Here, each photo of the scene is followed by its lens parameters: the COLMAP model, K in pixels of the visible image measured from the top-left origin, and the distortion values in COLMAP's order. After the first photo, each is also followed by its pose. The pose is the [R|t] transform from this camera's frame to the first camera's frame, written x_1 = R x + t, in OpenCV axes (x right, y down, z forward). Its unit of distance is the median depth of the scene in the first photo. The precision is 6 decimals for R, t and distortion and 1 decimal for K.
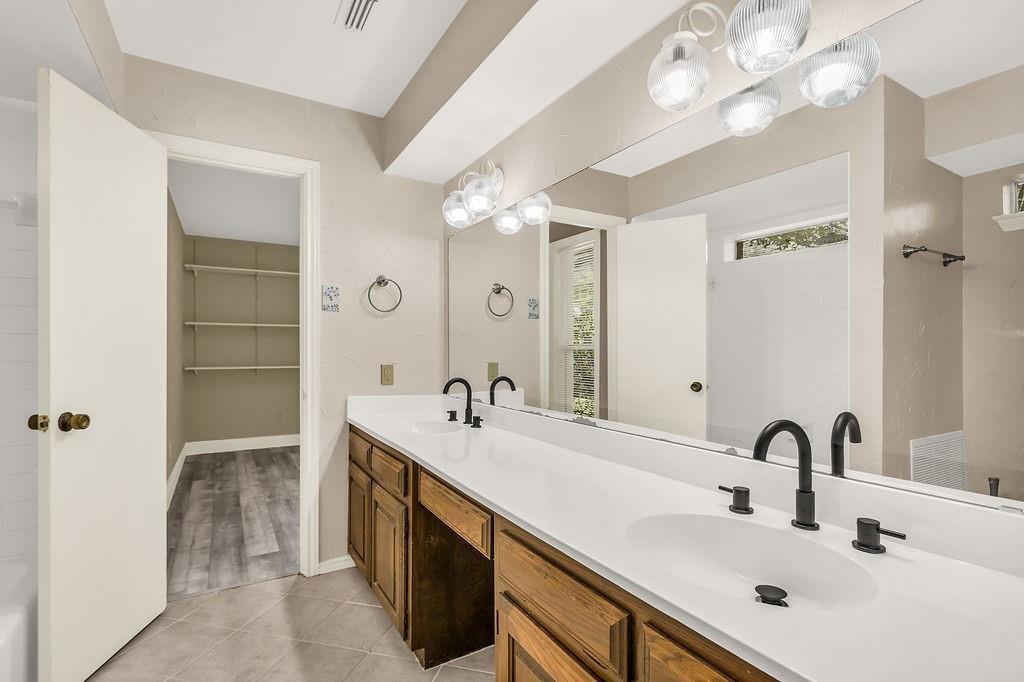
lens RADIAL K [[482.2, 0, 509.2], [0, 482.2, 345.0], [0, 0, 1]] dist [-0.002856, -0.000779]
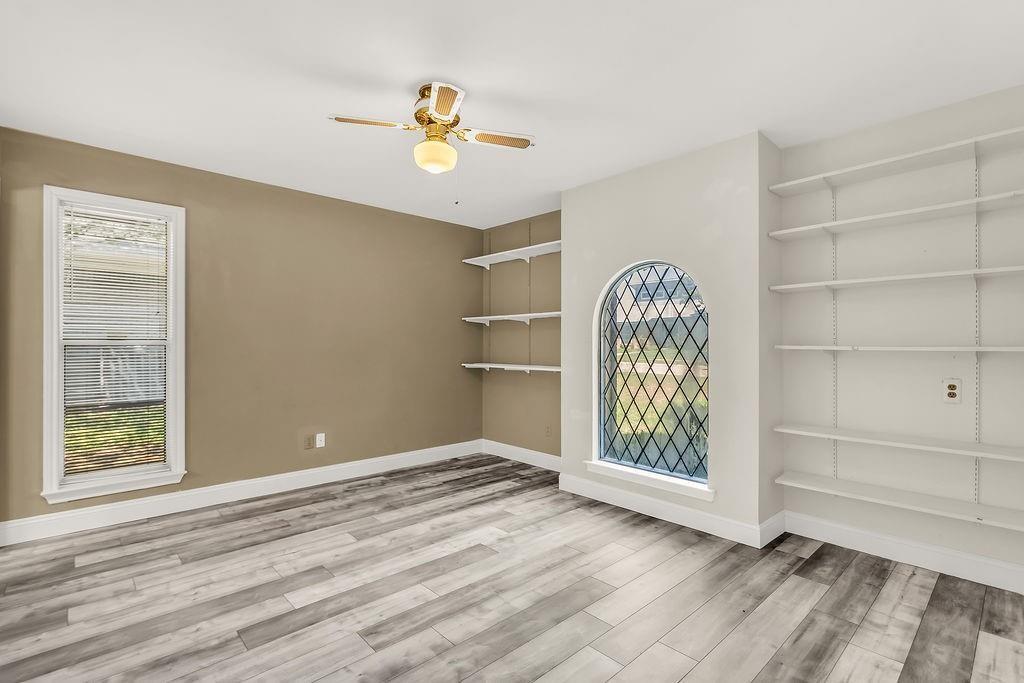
lens RADIAL K [[482.2, 0, 509.2], [0, 482.2, 345.5], [0, 0, 1]] dist [-0.002856, -0.000779]
pose [[0.210389, -0.005438, -0.977603, 0.394922], [0.001142, 0.999985, -0.005317, 0.026355], [0.977617, 0.000003, 0.210392, 1.176697]]
